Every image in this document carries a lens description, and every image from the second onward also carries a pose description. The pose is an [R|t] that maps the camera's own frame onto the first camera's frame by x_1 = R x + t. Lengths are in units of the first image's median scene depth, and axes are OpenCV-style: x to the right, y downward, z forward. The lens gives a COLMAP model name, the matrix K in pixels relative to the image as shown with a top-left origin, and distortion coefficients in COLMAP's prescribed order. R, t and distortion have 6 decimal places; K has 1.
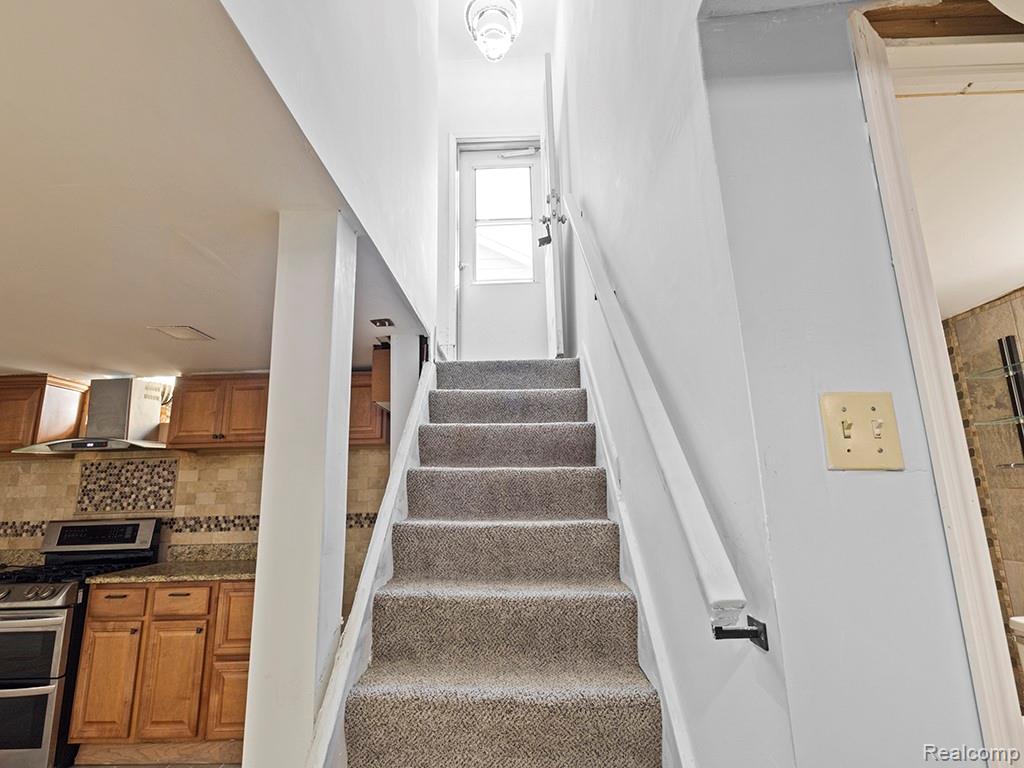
lens RADIAL K [[473.1, 0, 515.8], [0, 473.1, 405.6], [0, 0, 1]] dist [-0.000423, 0.000867]
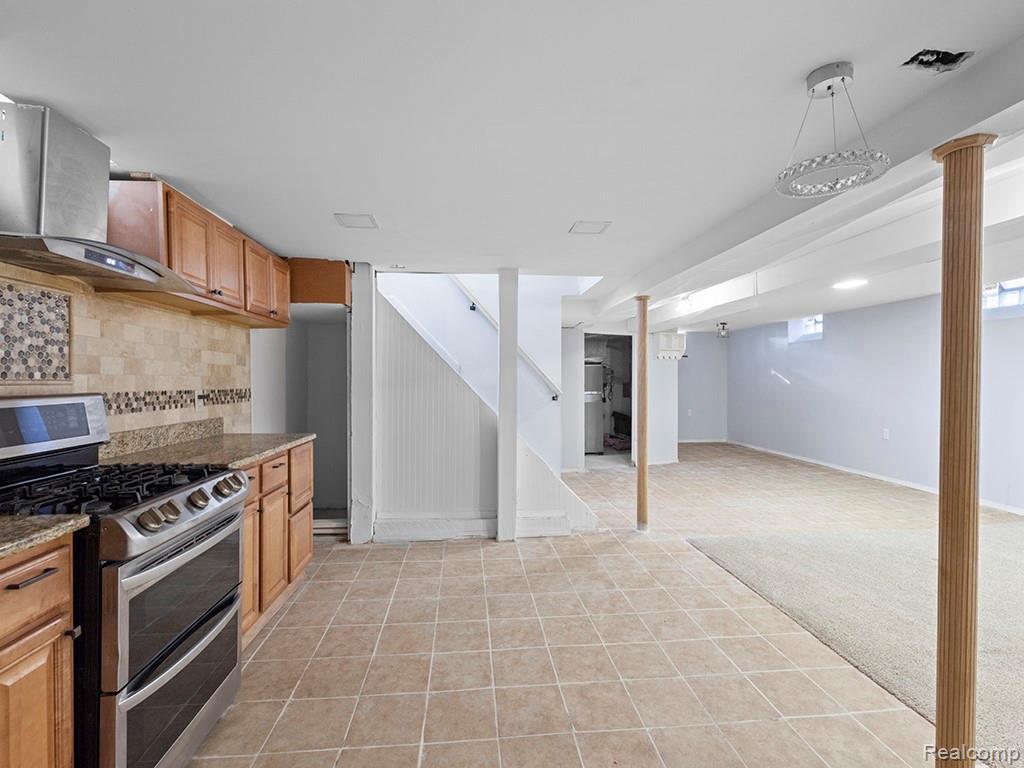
lens RADIAL K [[473.1, 0, 512.0], [0, 473.1, 386.1], [0, 0, 1]] dist [-0.000423, 0.000867]
pose [[-0.109562, 0.014275, 0.993878, -1.376912], [-0.183210, 0.982475, -0.034307, 0.146430], [-0.976950, -0.185847, -0.105026, 0.526246]]
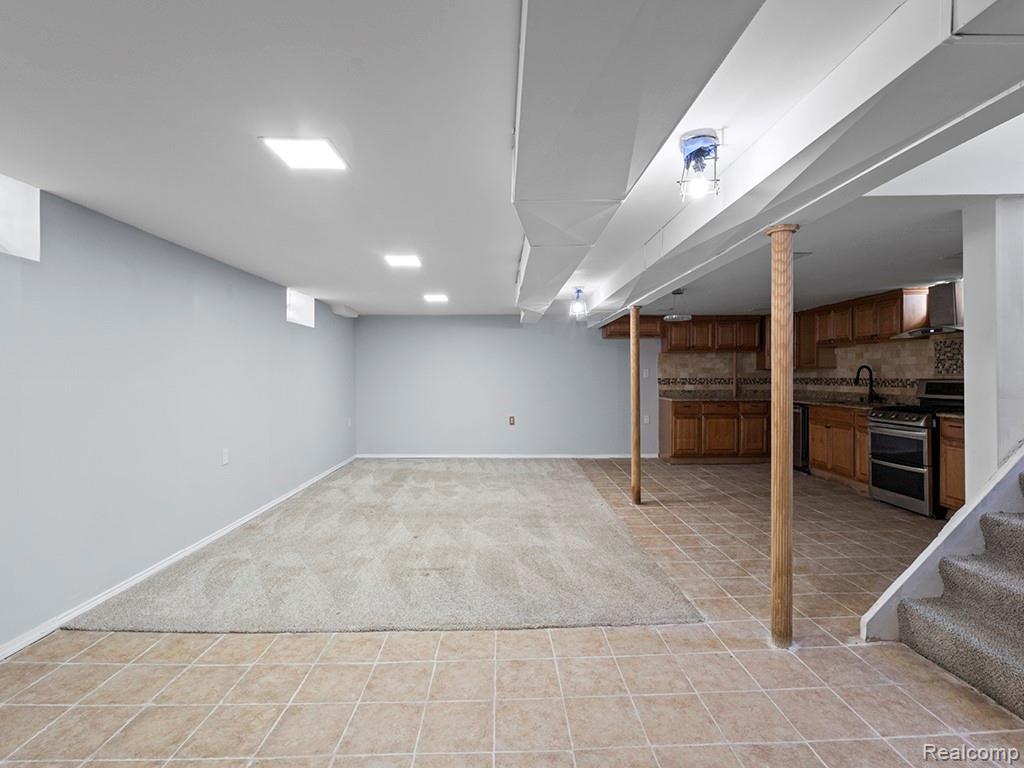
lens RADIAL K [[473.1, 0, 513.3], [0, 473.1, 377.6], [0, 0, 1]] dist [-0.000423, 0.000867]
pose [[0.027109, 0.031994, -0.999120, 0.548991], [0.193700, 0.980376, 0.036649, -0.080083], [0.980686, -0.194523, 0.020379, -0.357121]]
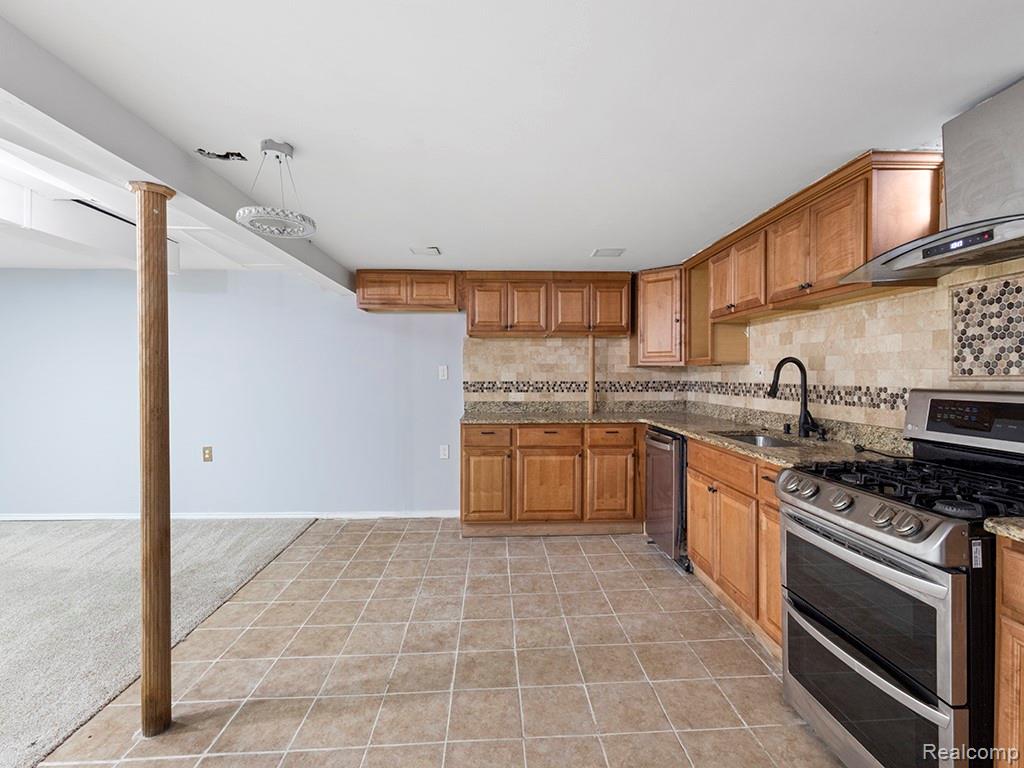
lens RADIAL K [[473.1, 0, 507.3], [0, 473.1, 377.1], [0, 0, 1]] dist [-0.000423, 0.000867]
pose [[0.054464, 0.031694, -0.998013, -0.387171], [0.188860, 0.981128, 0.041465, 0.101062], [0.980493, -0.190743, 0.047451, 0.444390]]
